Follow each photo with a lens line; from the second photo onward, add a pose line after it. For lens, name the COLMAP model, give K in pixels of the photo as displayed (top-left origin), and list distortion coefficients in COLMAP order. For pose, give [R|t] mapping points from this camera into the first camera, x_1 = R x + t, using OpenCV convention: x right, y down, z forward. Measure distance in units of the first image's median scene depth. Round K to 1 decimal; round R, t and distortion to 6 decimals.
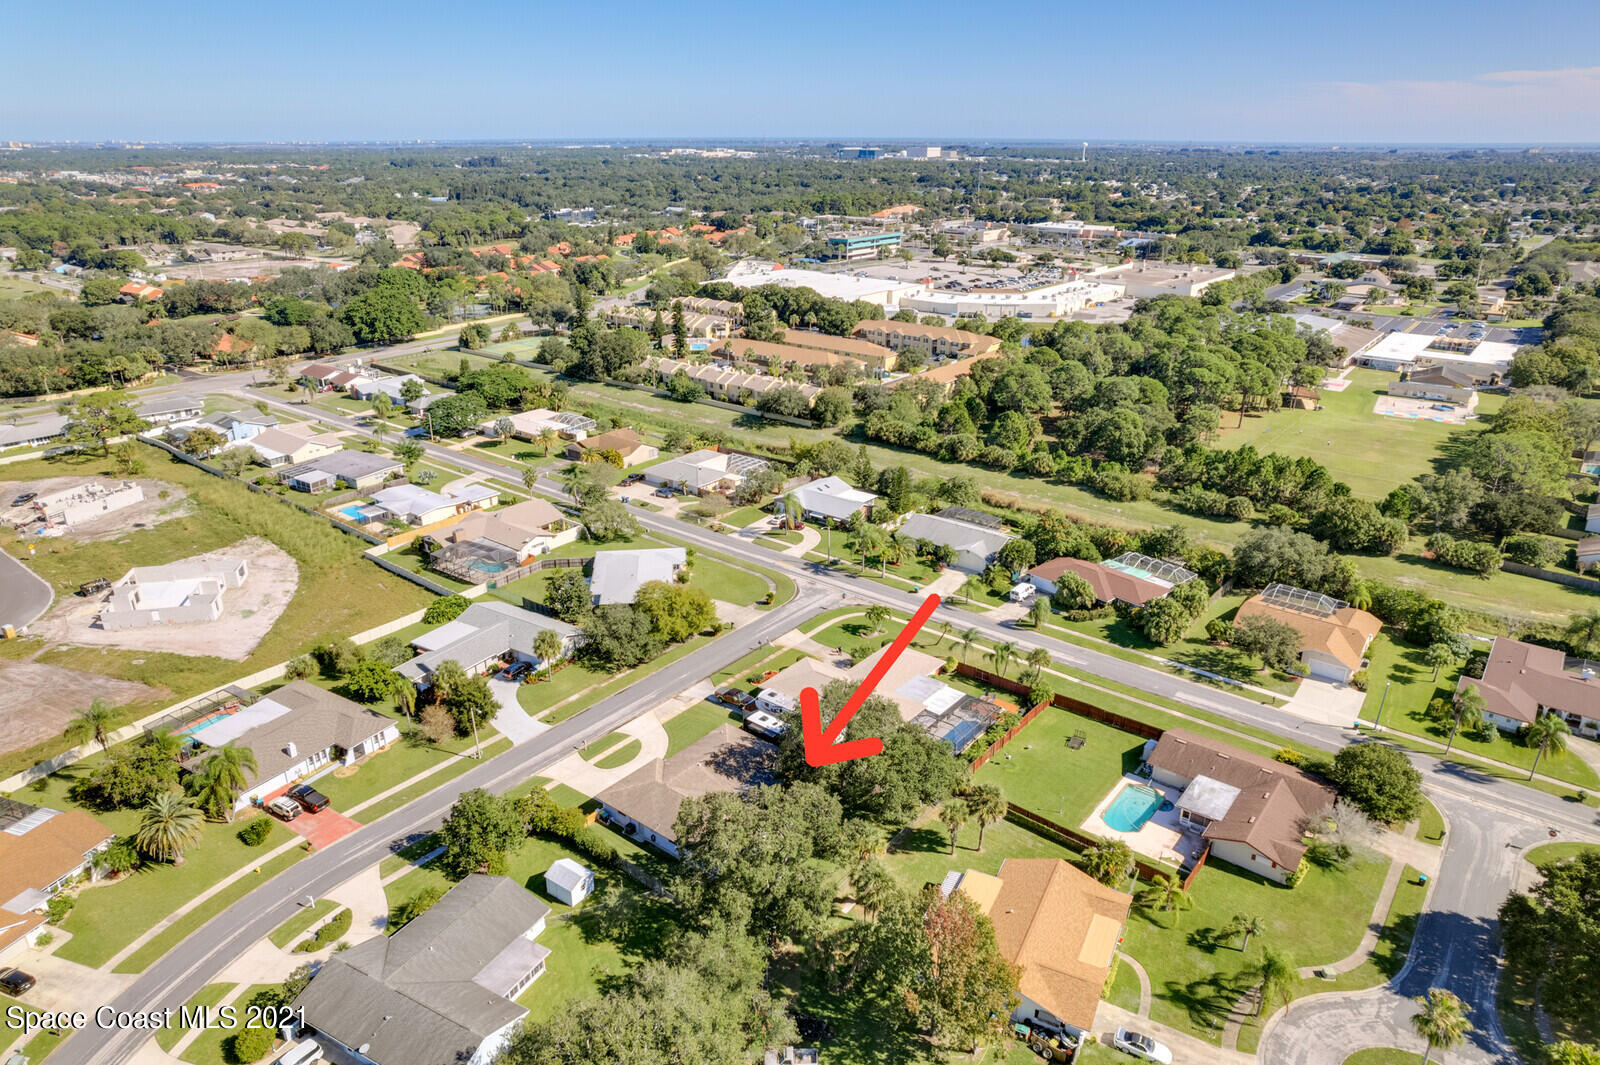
lens RADIAL K [[1029.2, 0, 804.2], [0, 1029.2, 549.0], [0, 0, 1]] dist [-0.051700, 0.063051]
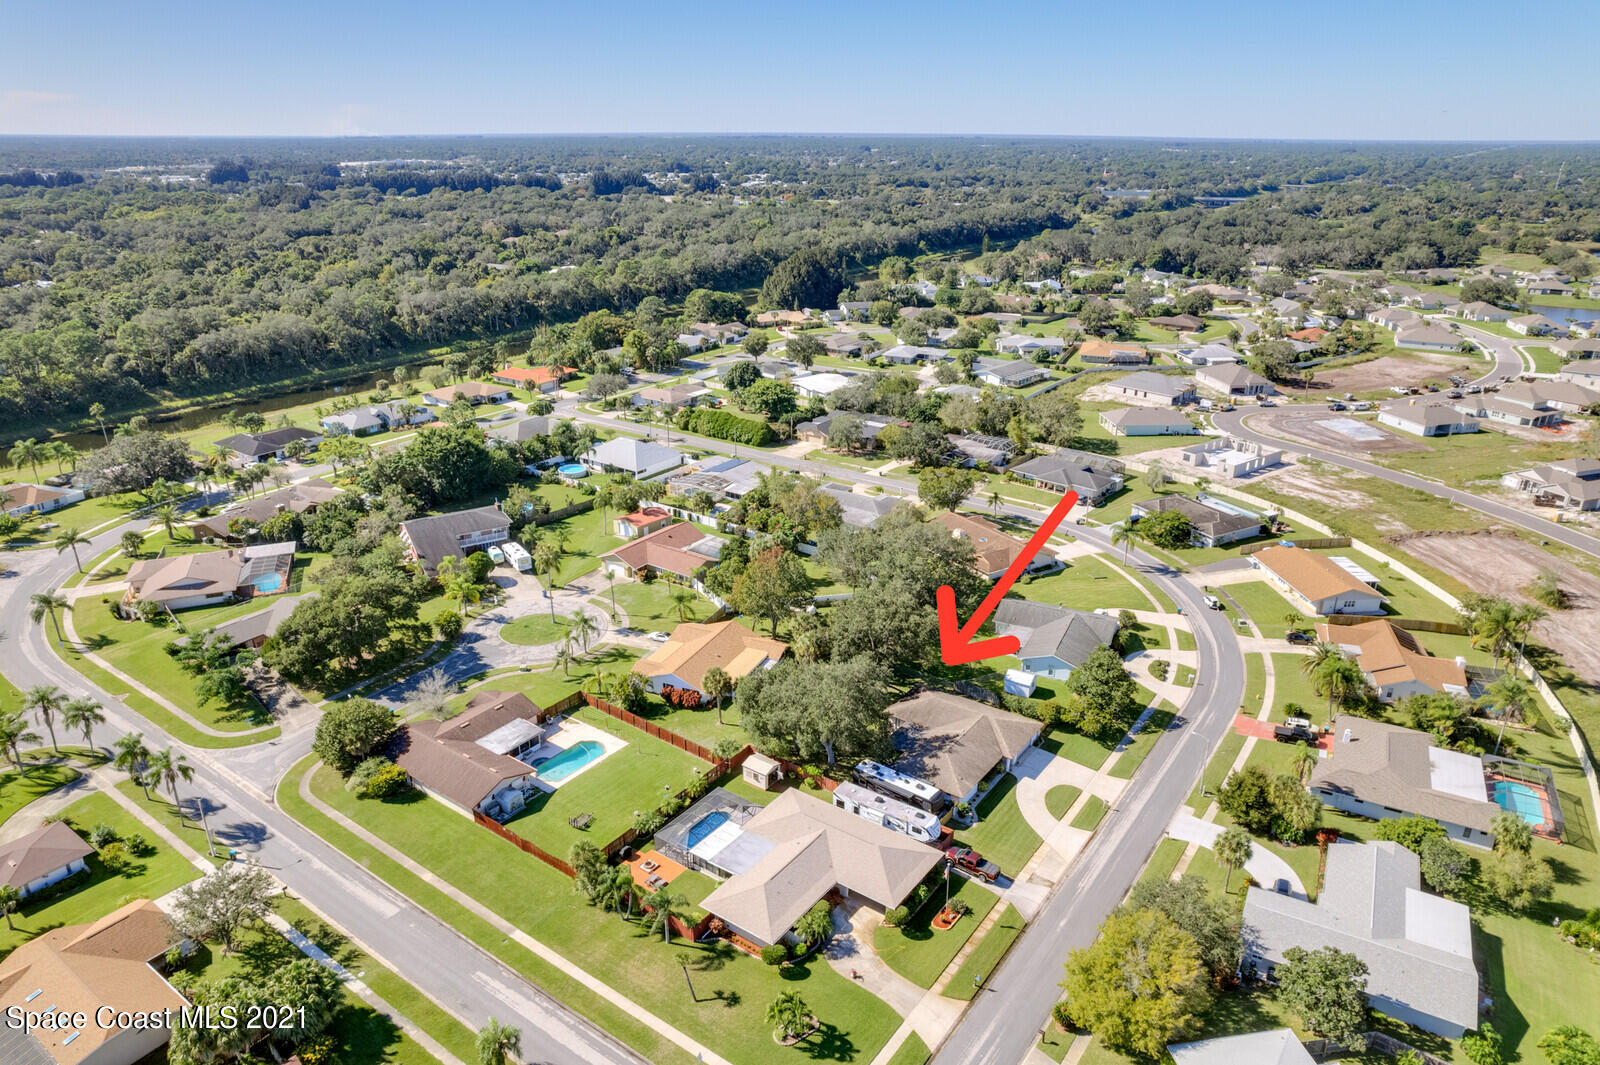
lens RADIAL K [[1029.2, 0, 804.2], [0, 1029.2, 549.0], [0, 0, 1]] dist [-0.051700, 0.063051]
pose [[-0.998793, 0.014987, -0.046781, 0.076573], [-0.022469, 0.707472, 0.706384, -0.462327], [0.043683, 0.706583, -0.706281, 1.079510]]
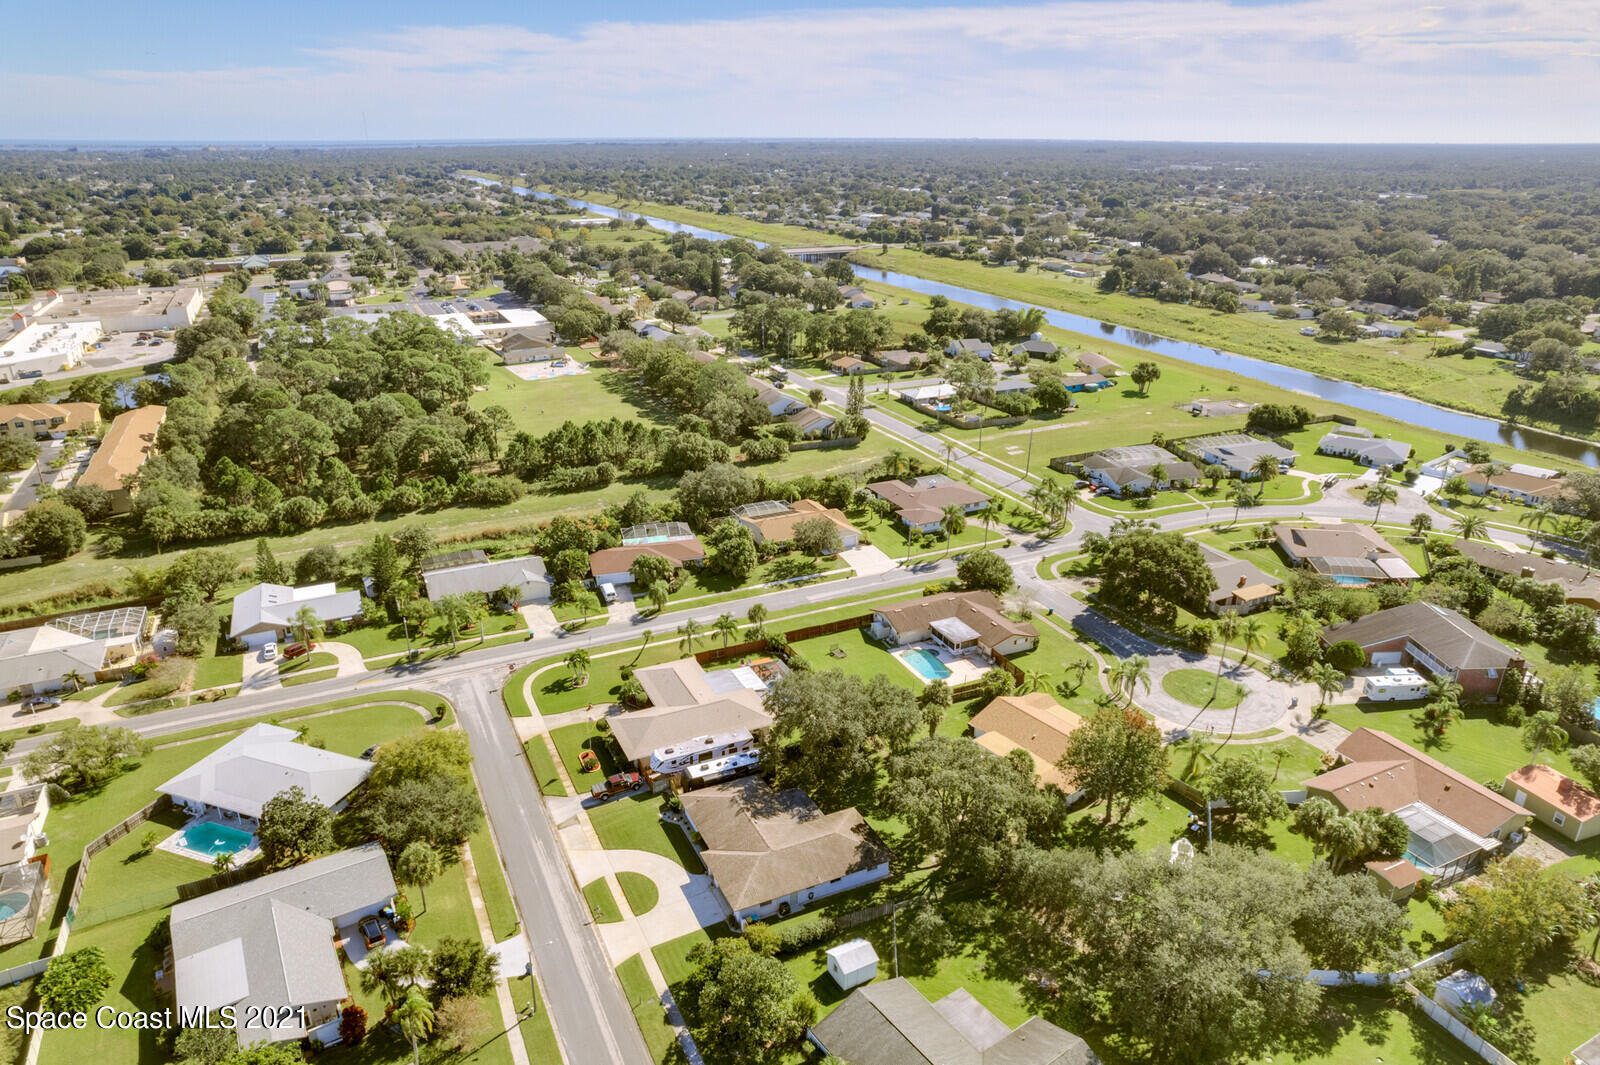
lens RADIAL K [[1029.2, 0, 804.2], [0, 1029.2, 549.0], [0, 0, 1]] dist [-0.051700, 0.063051]
pose [[0.436188, -0.343728, 0.831620, -0.523021], [0.341279, 0.918316, 0.200559, -0.132367], [-0.832628, 0.196333, 0.517865, 0.276950]]
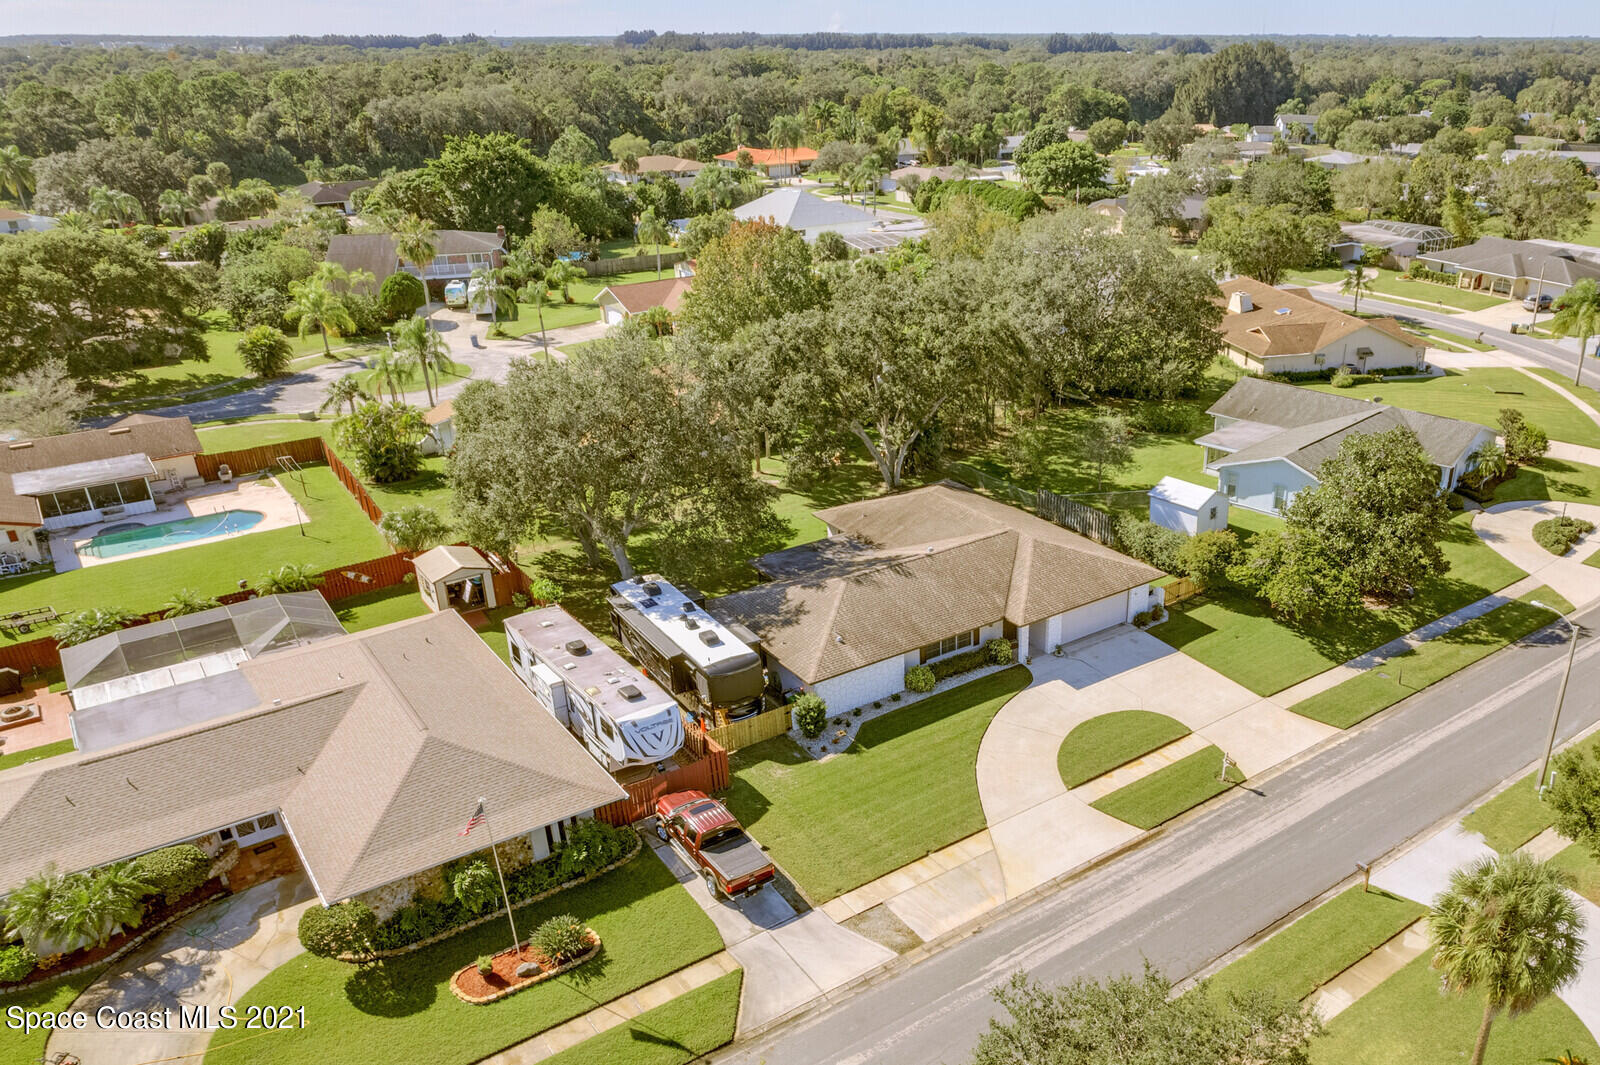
lens RADIAL K [[1257.6, 0, 980.9], [0, 1257.6, 595.4], [0, 0, 1]] dist [-0.059146, 0.004854]
pose [[-0.972743, -0.096612, 0.210803, -0.156553], [0.088026, 0.687183, 0.721132, -0.104937], [-0.214530, 0.720032, -0.659948, 0.900915]]
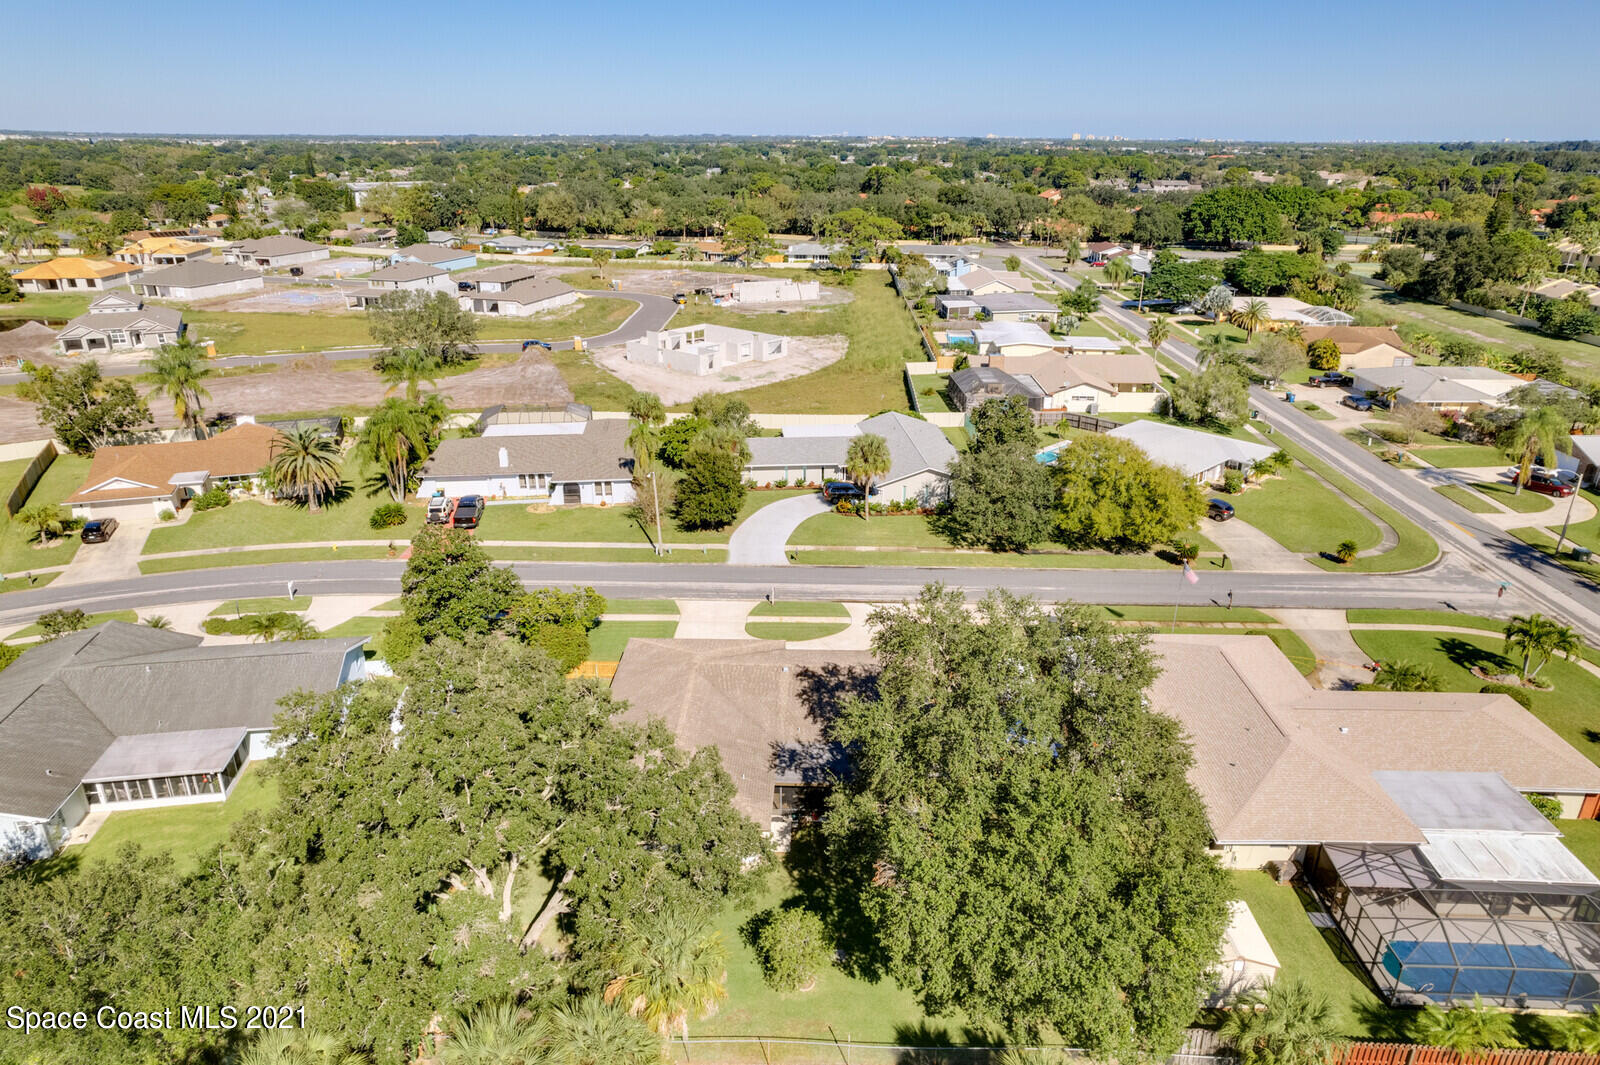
lens RADIAL K [[1029.2, 0, 804.2], [0, 1029.2, 549.0], [0, 0, 1]] dist [-0.051700, 0.063051]
pose [[0.607235, 0.304008, -0.734061, 0.160509], [-0.311549, 0.941018, 0.131996, 0.060028], [0.730892, 0.148543, 0.666132, 0.451476]]
